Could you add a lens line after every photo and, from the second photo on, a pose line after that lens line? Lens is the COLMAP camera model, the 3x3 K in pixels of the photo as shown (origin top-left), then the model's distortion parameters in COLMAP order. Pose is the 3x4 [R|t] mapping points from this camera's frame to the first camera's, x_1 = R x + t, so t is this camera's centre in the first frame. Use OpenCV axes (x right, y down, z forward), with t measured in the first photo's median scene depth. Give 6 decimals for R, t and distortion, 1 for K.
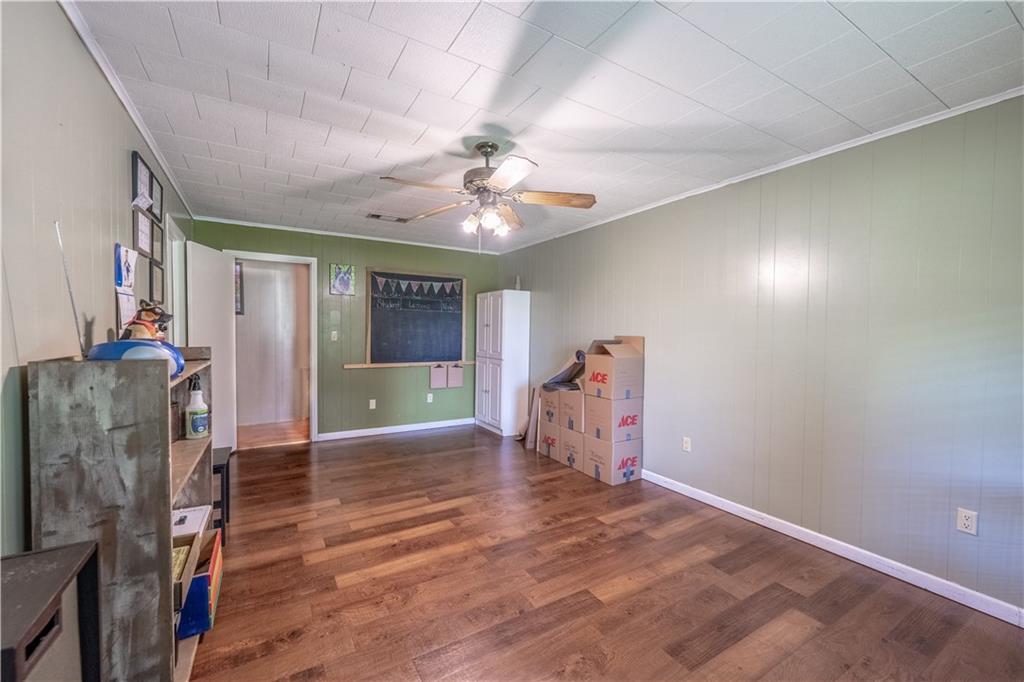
lens RADIAL K [[412.0, 0, 510.1], [0, 412.0, 339.9], [0, 0, 1]] dist [-0.003169, 0.000345]
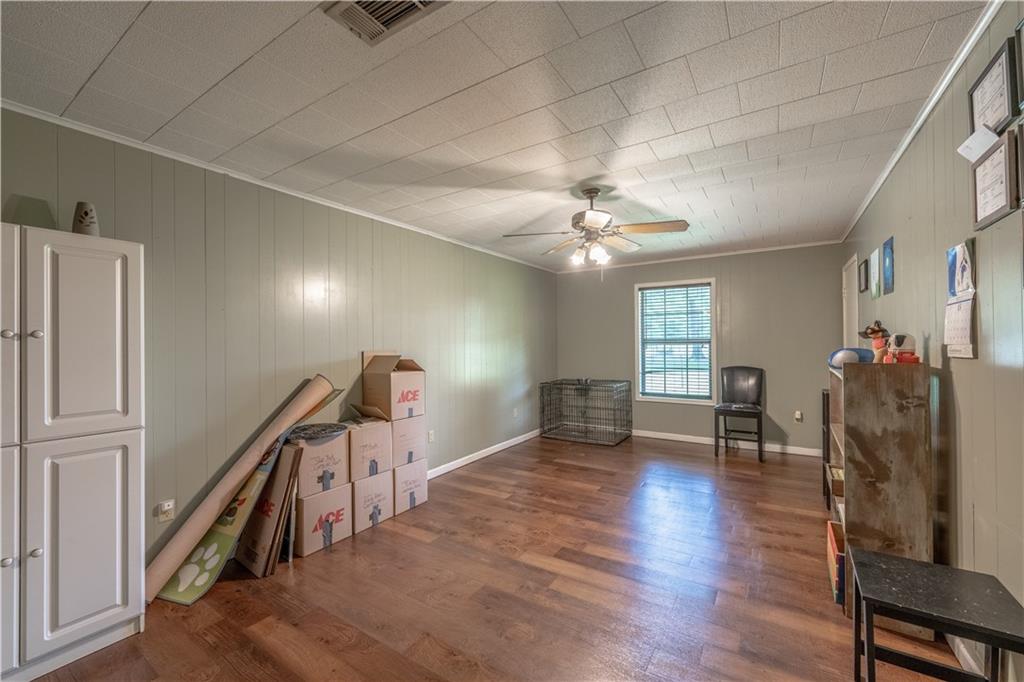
lens RADIAL K [[412.0, 0, 512.3], [0, 412.0, 338.8], [0, 0, 1]] dist [-0.003169, 0.000345]
pose [[-0.440232, 0.000676, 0.897884, -0.808560], [0.027704, 0.999534, 0.012830, -0.046706], [-0.897457, 0.030523, -0.440046, 1.366223]]
